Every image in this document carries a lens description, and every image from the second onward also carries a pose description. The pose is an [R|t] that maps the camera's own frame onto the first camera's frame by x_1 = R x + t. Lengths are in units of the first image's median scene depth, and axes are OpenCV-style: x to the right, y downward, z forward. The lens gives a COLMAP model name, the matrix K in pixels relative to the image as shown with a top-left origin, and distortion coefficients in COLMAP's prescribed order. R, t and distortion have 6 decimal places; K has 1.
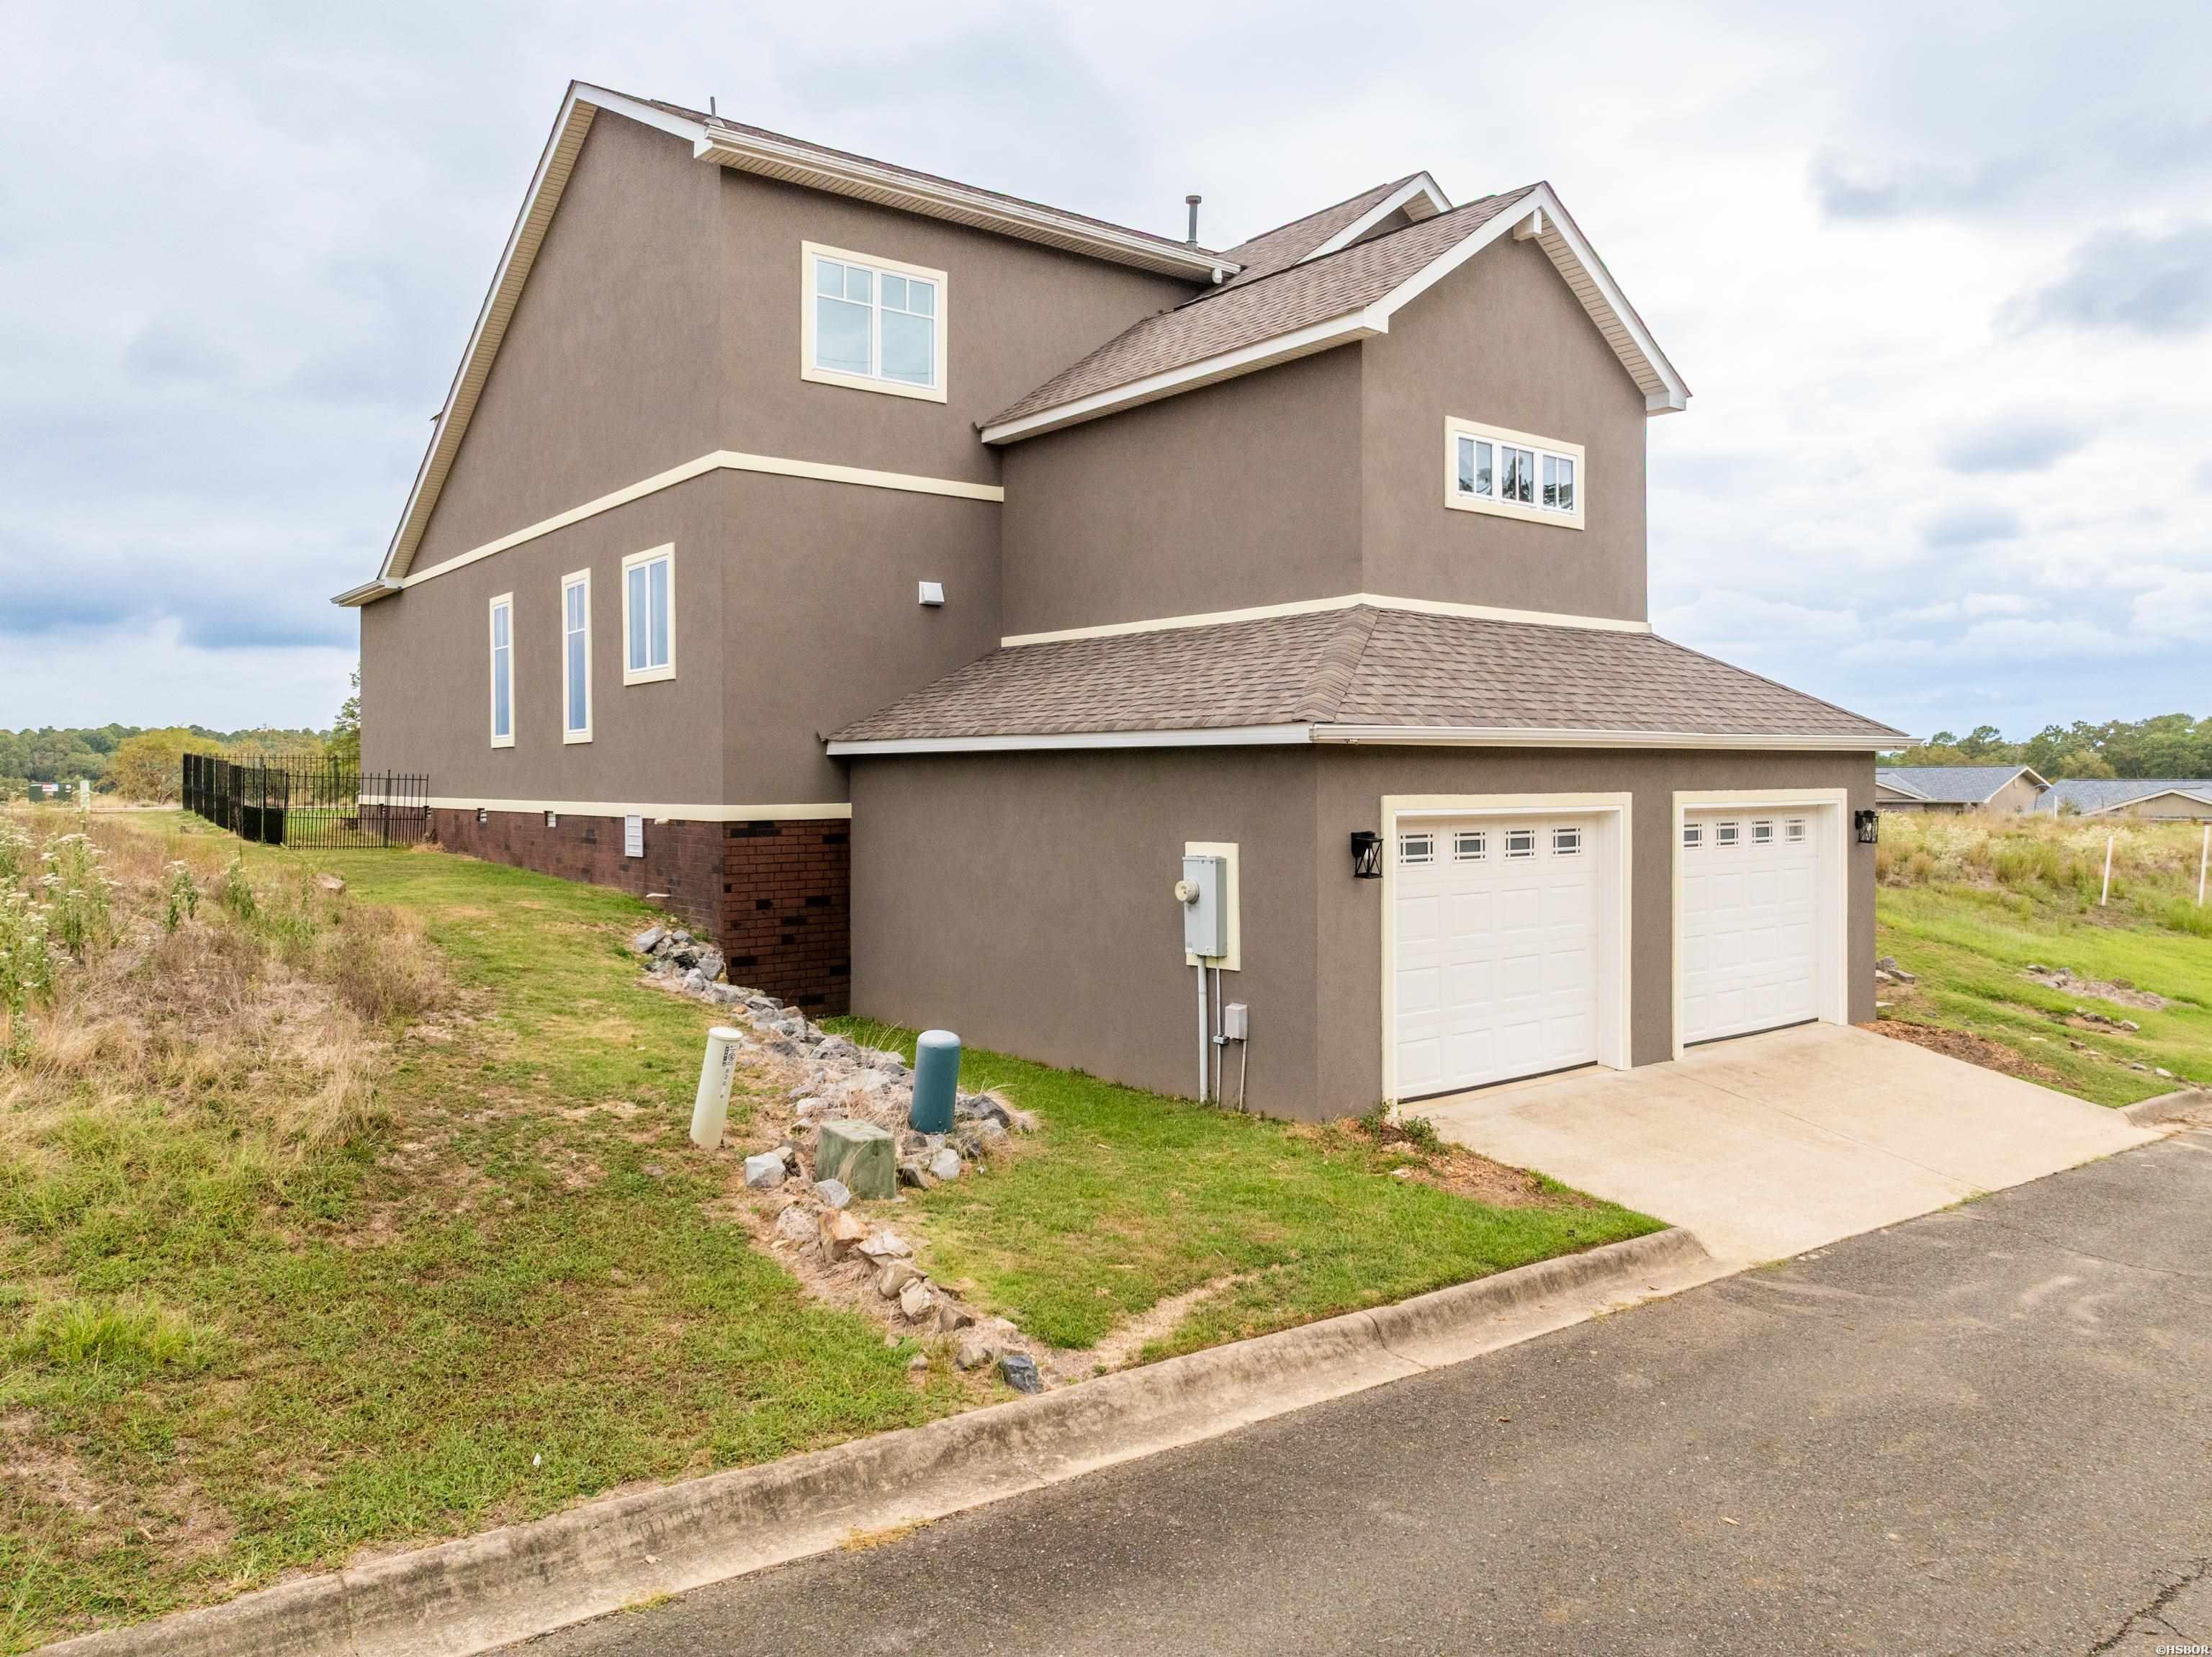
lens RADIAL K [[1597.3, 0, 1105.2], [0, 1597.3, 803.5], [0, 0, 1]] dist [-0.038524, -0.001859]
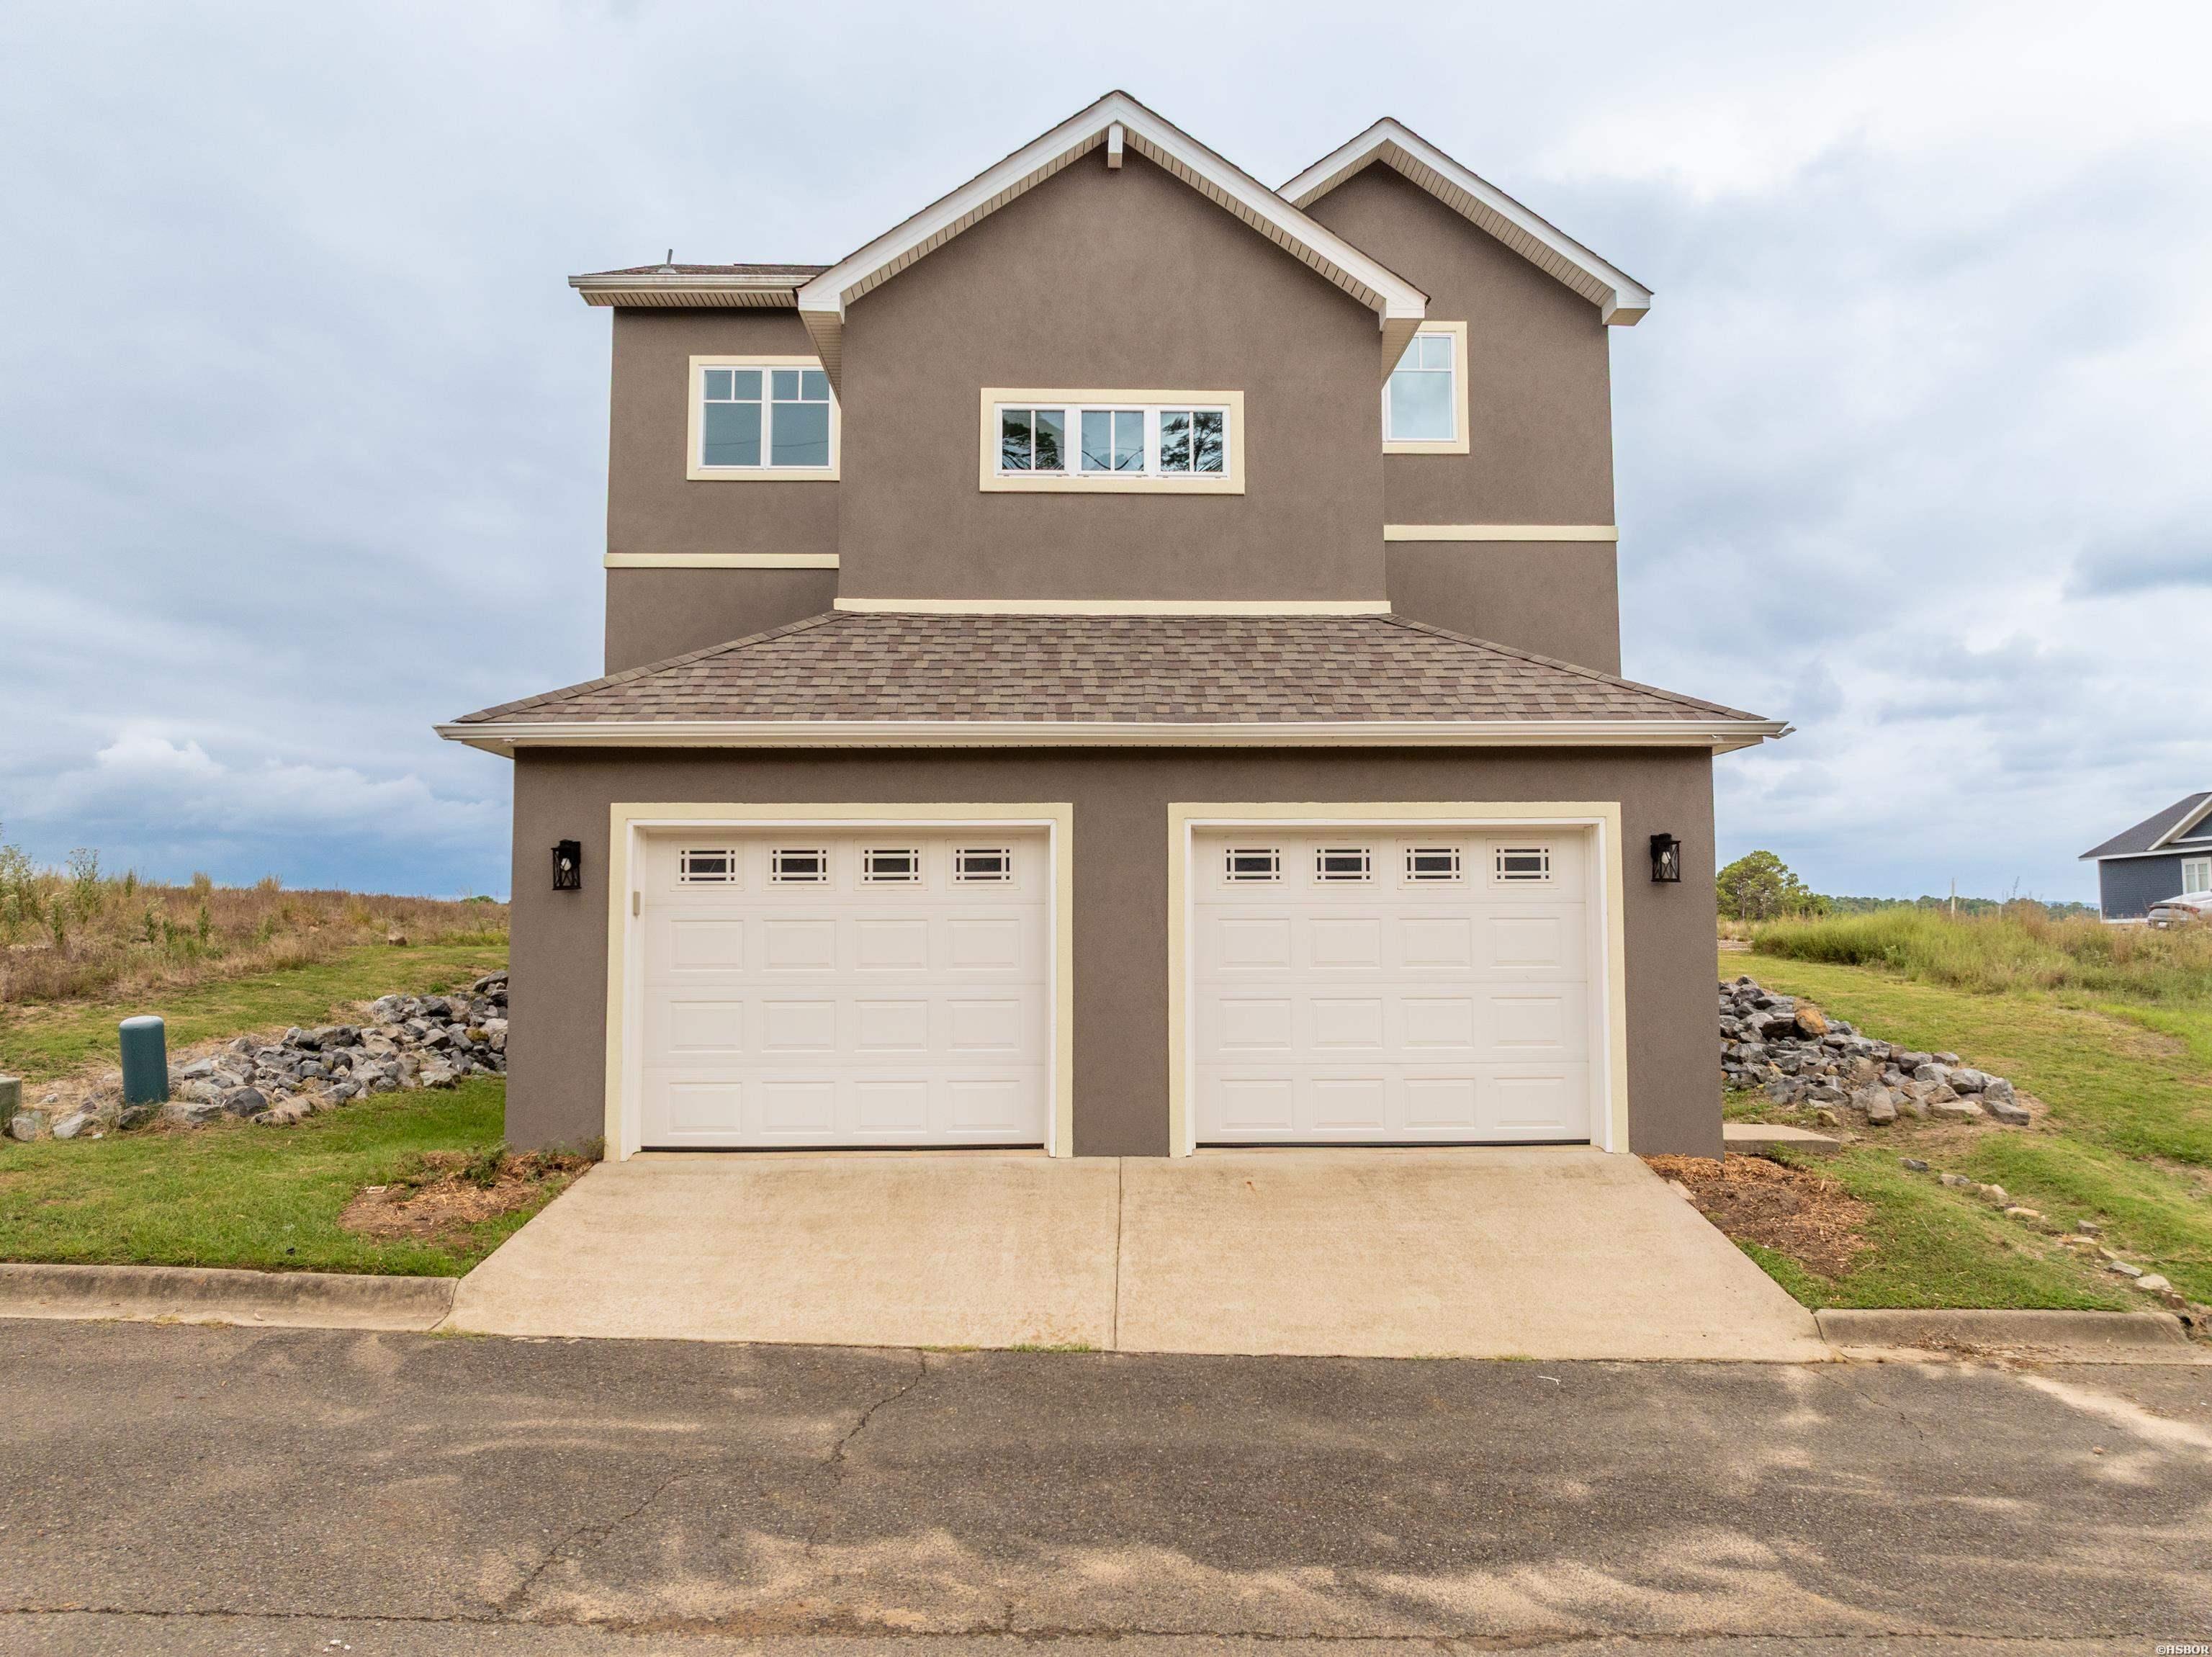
lens RADIAL K [[1600.1, 0, 1106.0], [0, 1600.1, 828.5], [0, 0, 1]] dist [-0.035982, 0.000292]
pose [[0.801005, -0.040963, -0.597254, 0.765396], [-0.010404, 0.996553, -0.082303, 0.066152], [0.598567, 0.072139, 0.797818, 0.355475]]
